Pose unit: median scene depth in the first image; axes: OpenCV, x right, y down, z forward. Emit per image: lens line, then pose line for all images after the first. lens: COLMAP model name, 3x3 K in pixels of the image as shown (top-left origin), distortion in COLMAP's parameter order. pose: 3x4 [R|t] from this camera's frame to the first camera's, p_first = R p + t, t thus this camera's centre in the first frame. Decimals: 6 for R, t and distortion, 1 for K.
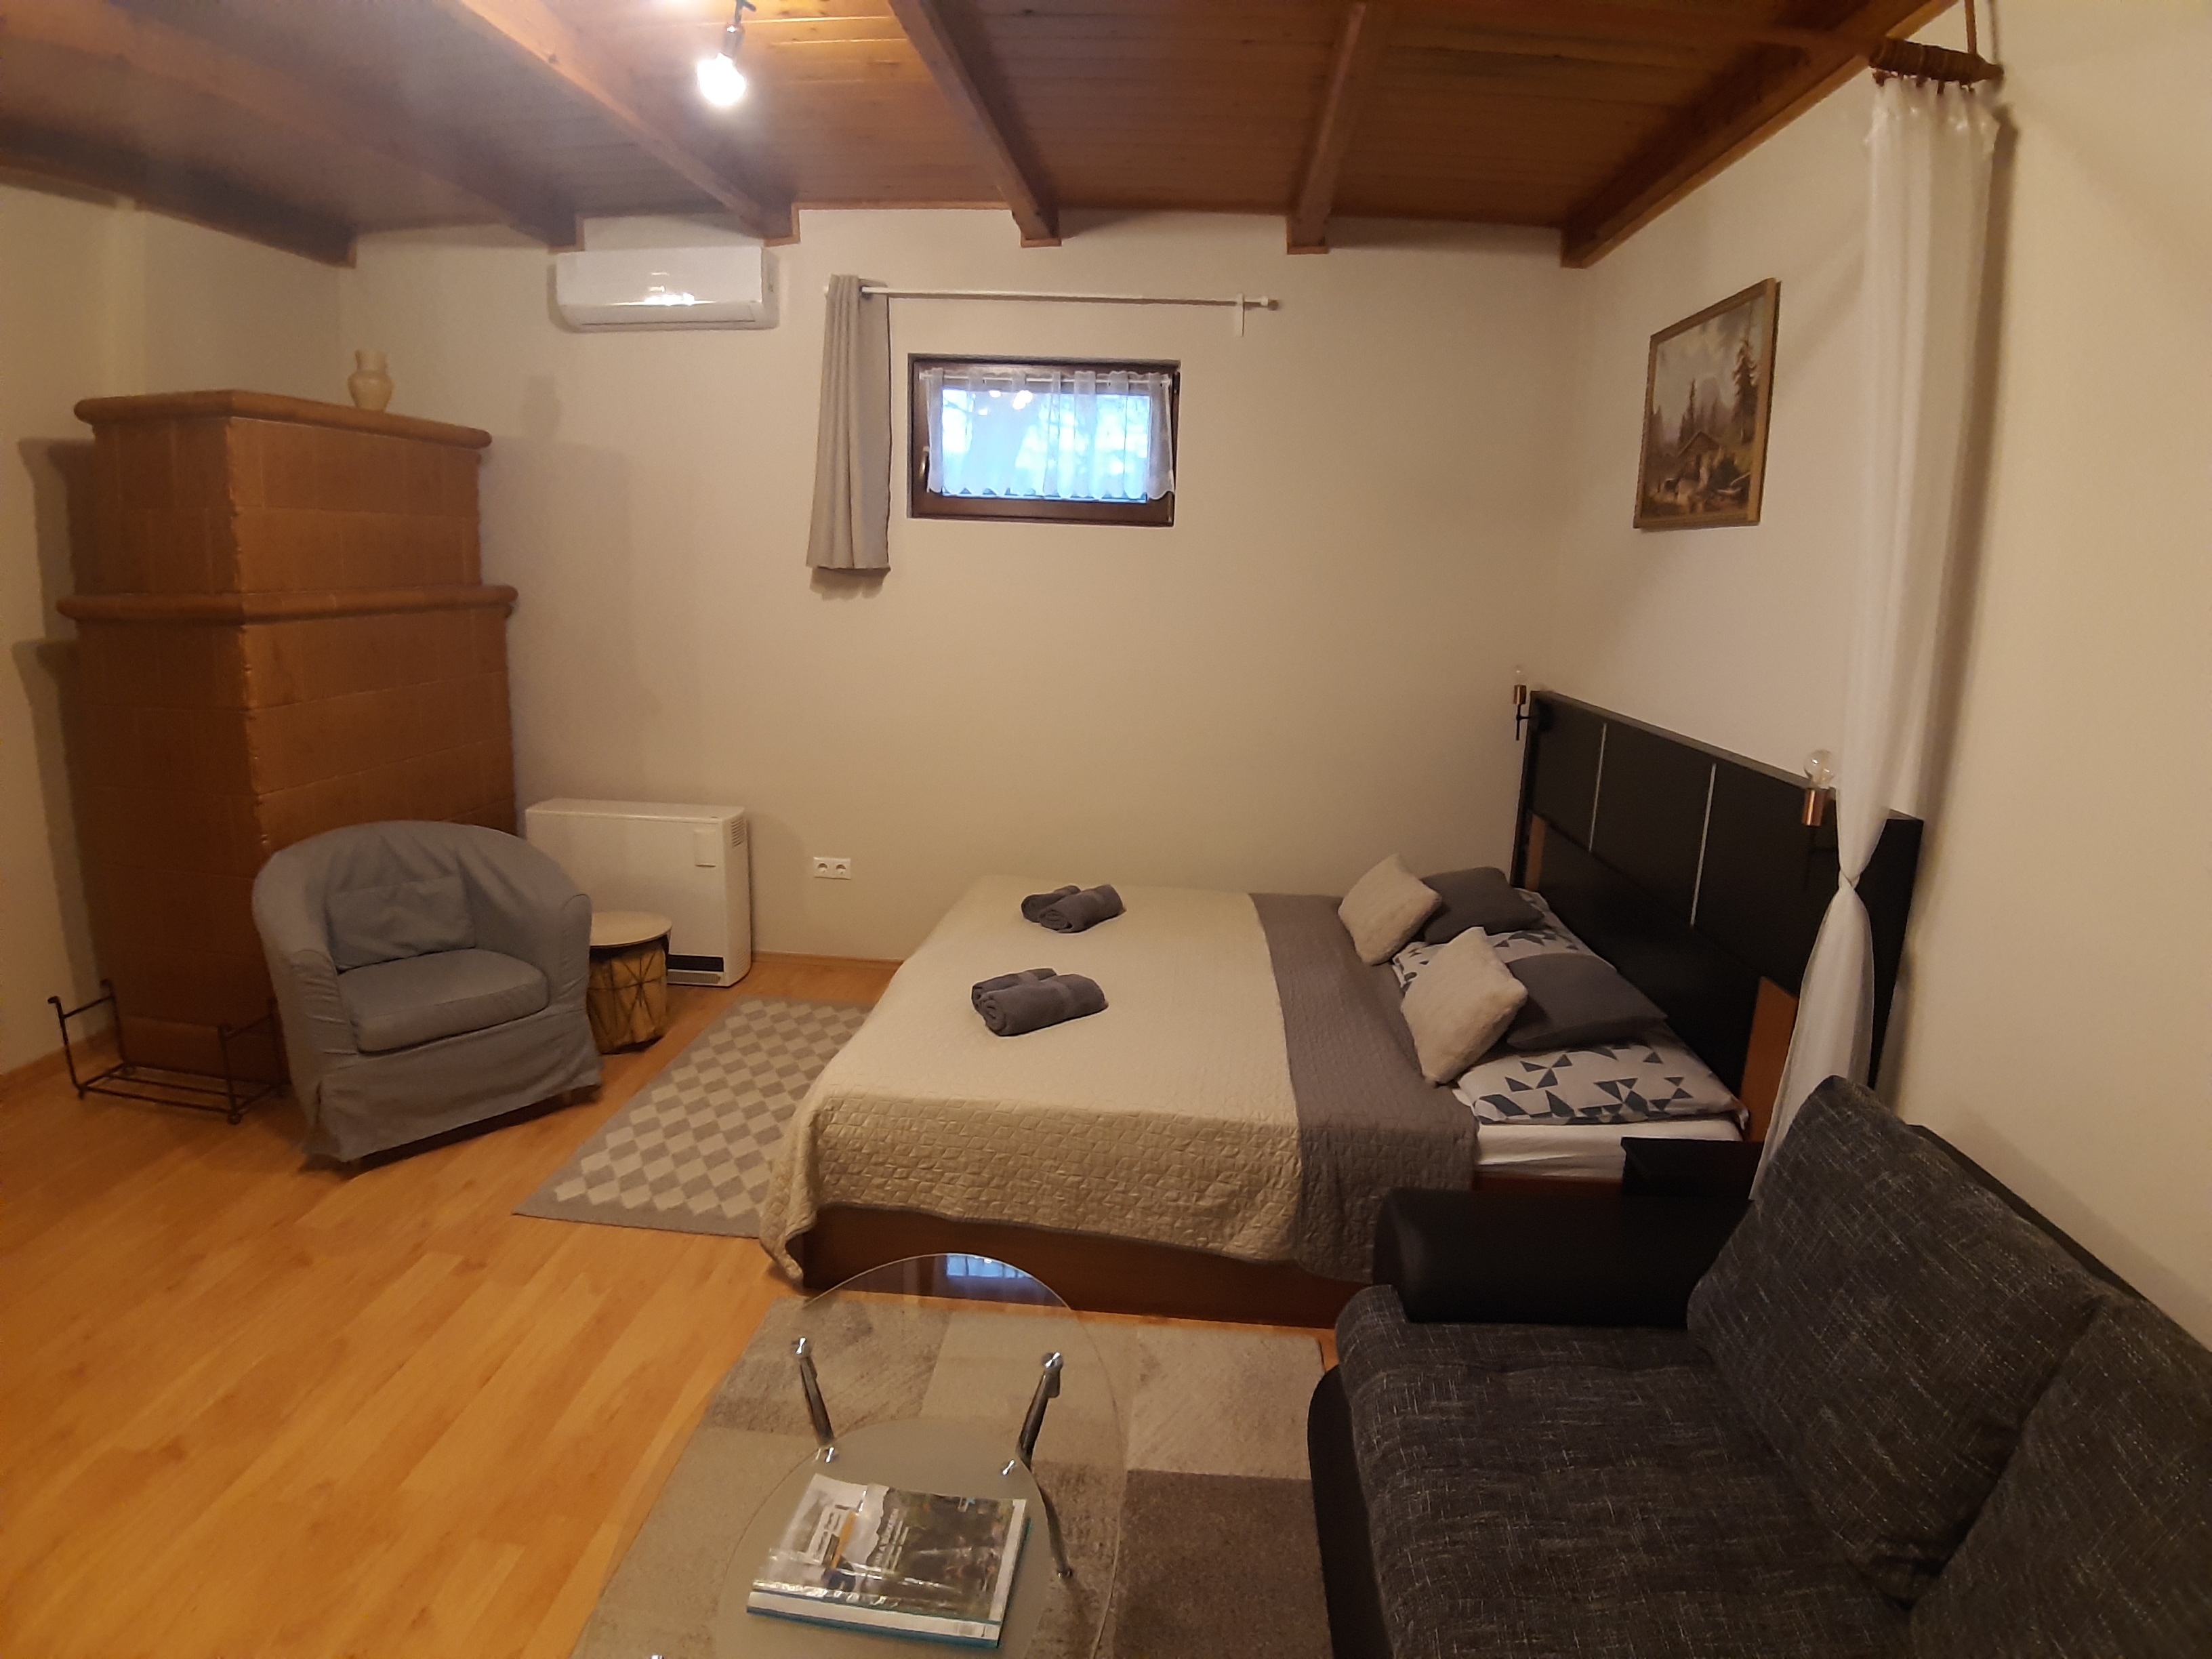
lens RADIAL K [[1145.5, 0, 1106.0], [0, 1145.5, 829.5], [0, 0, 1]] dist [-0.115125, -0.000532]
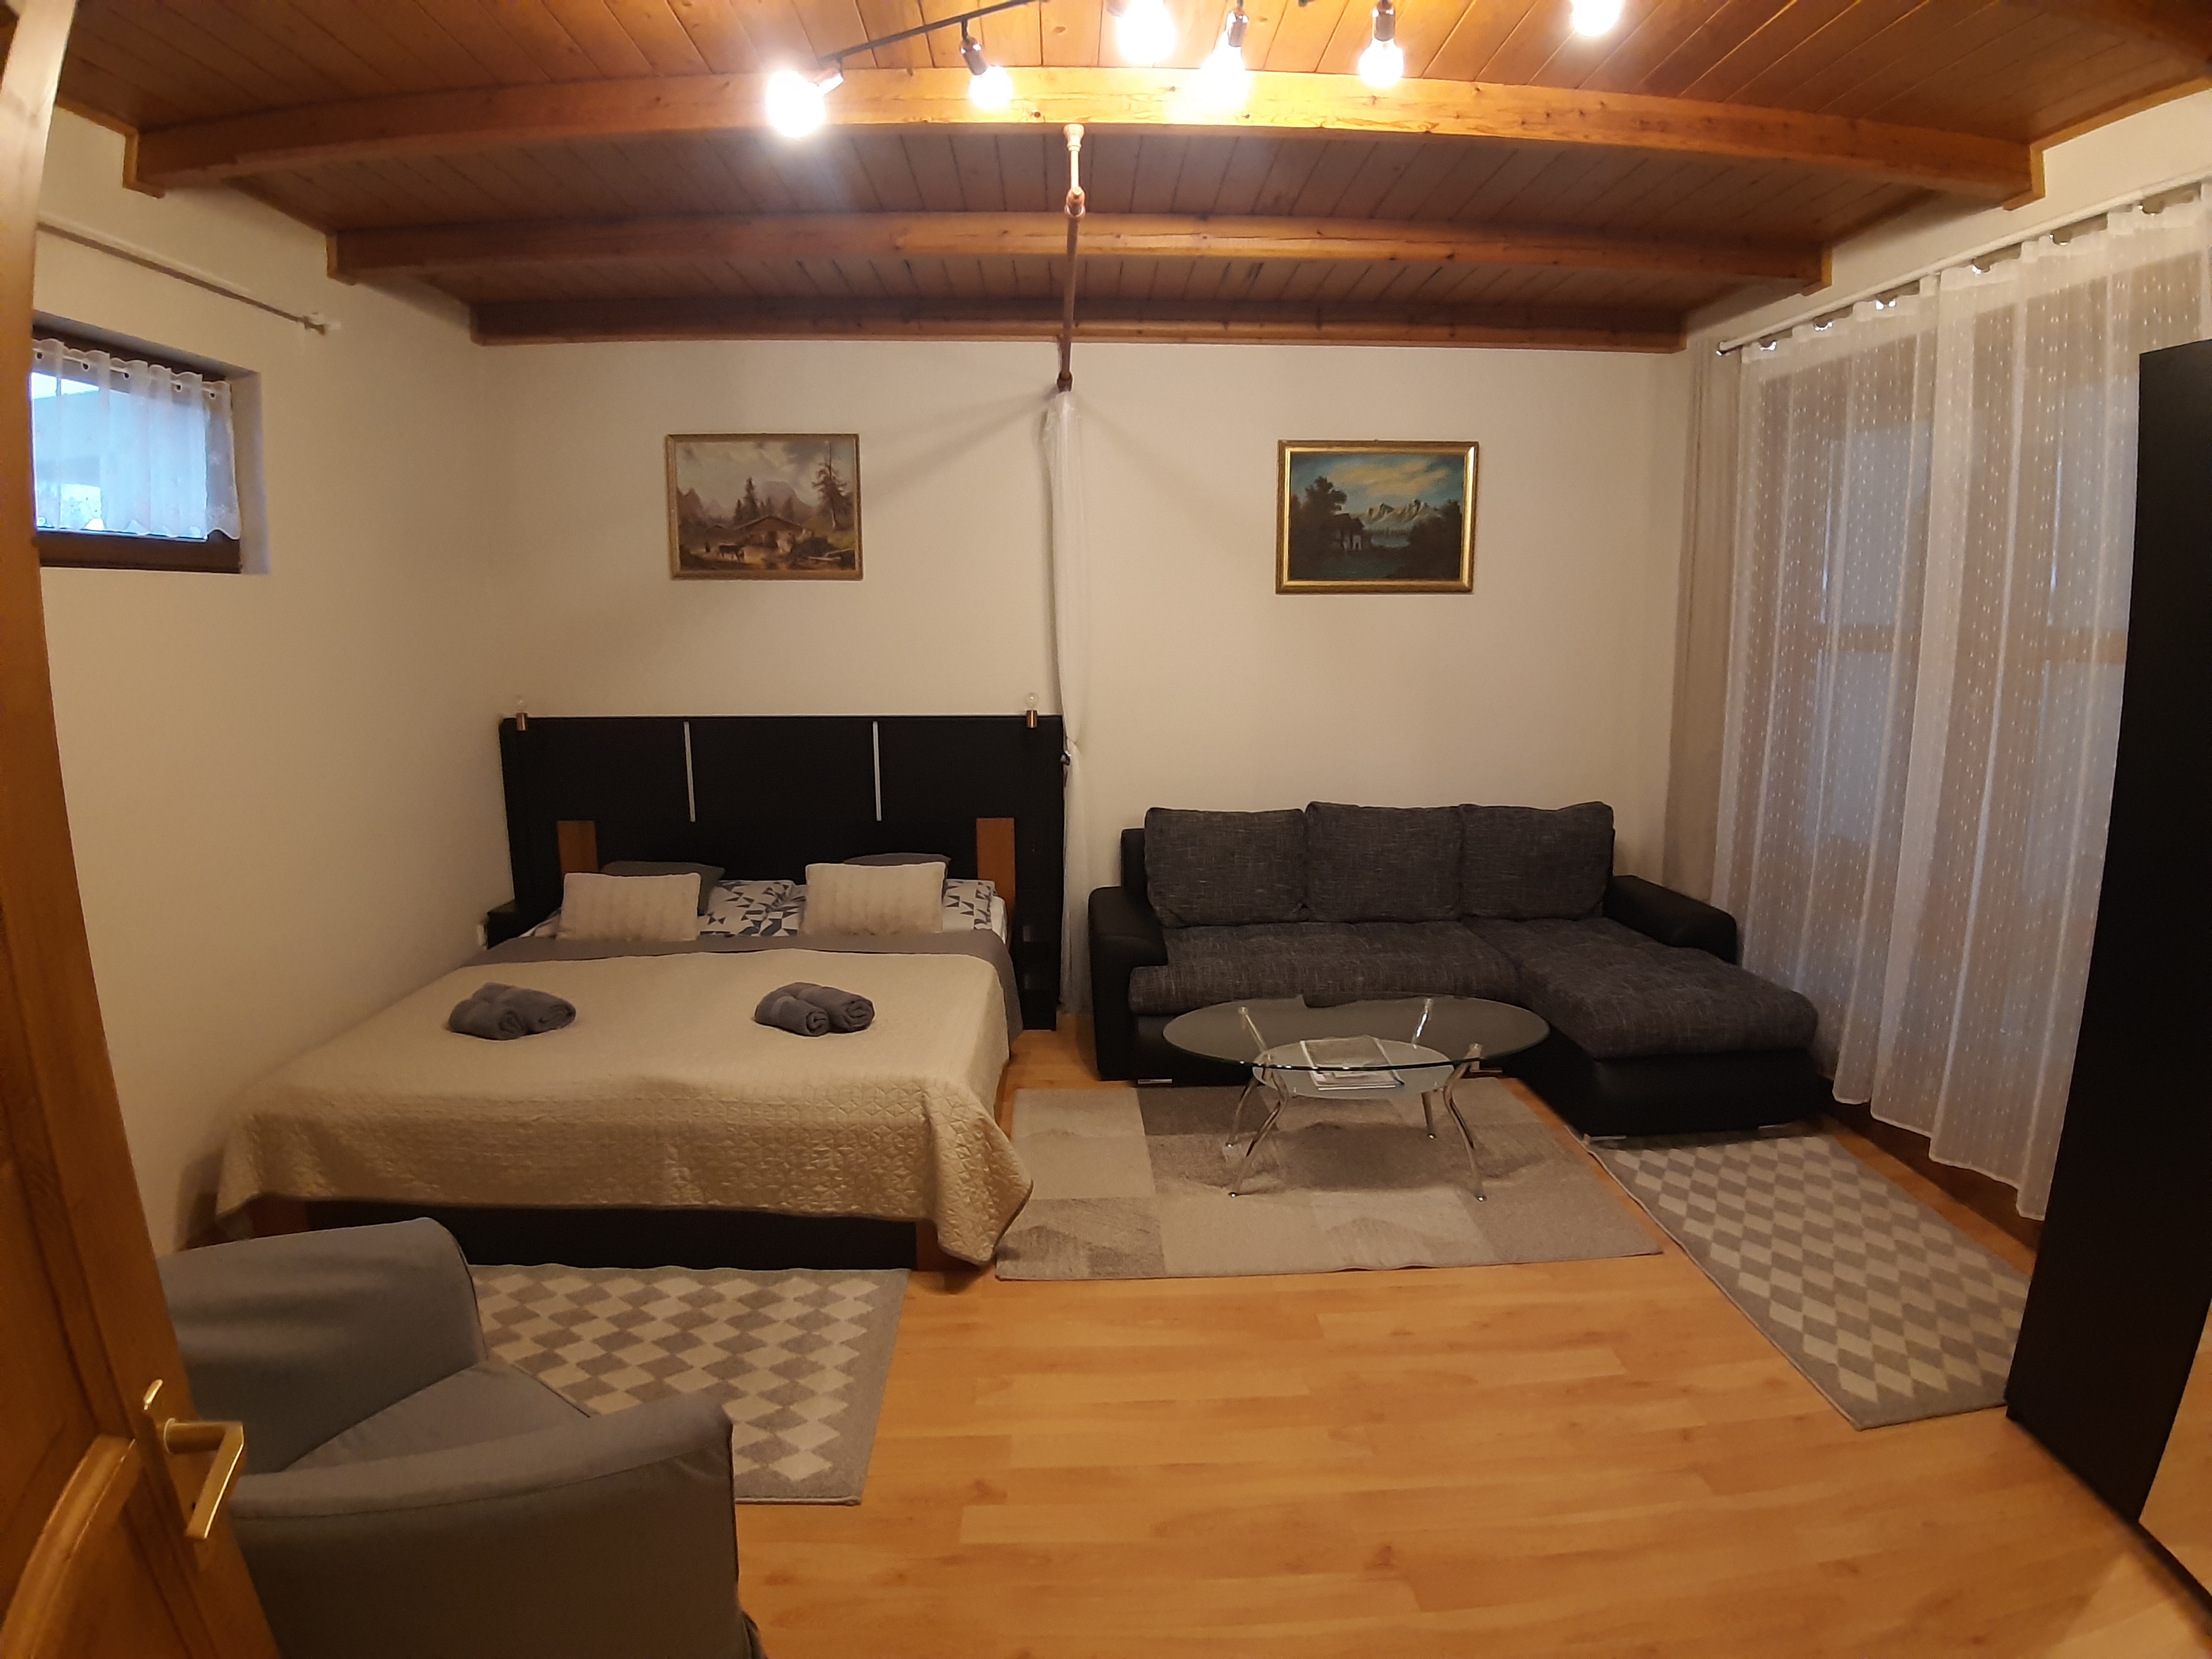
lens RADIAL K [[1145.5, 0, 1106.0], [0, 1145.5, 829.5], [0, 0, 1]] dist [-0.115125, -0.000532]
pose [[-0.100115, -0.204941, 0.973641, -1.010652], [0.204987, 0.953316, 0.221740, -0.180713], [-0.973631, 0.221783, -0.053431, 0.654895]]
